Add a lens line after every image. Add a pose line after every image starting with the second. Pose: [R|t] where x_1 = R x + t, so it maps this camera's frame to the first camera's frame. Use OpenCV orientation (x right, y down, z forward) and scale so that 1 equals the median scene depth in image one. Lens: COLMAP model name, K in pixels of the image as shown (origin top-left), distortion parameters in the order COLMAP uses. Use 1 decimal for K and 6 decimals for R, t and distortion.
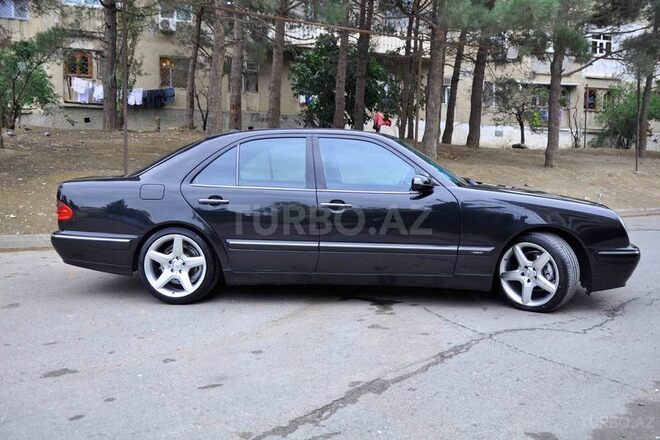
lens RADIAL K [[705.9, 0, 330.0], [0, 705.9, 219.1], [0, 0, 1]] dist [0.021418, 0.000000]
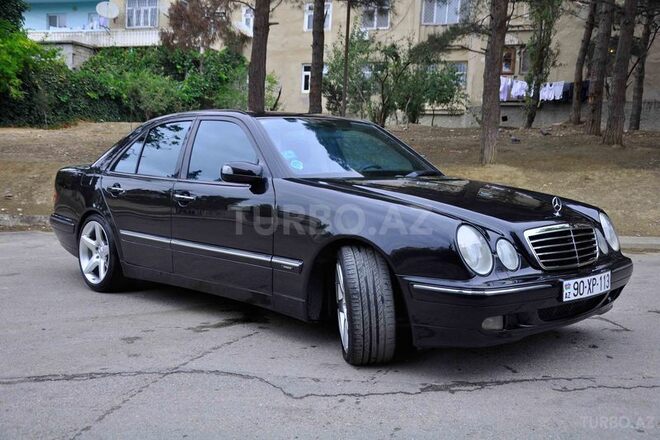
lens RADIAL K [[742.3, 0, 330.0], [0, 742.3, 220.9], [0, 0, 1]] dist [0.048706, 0.000000]
pose [[0.743197, 0.055124, -0.666797, 0.693327], [-0.059933, 0.998079, 0.015712, -0.014865], [0.666383, 0.028286, 0.745073, 0.408399]]
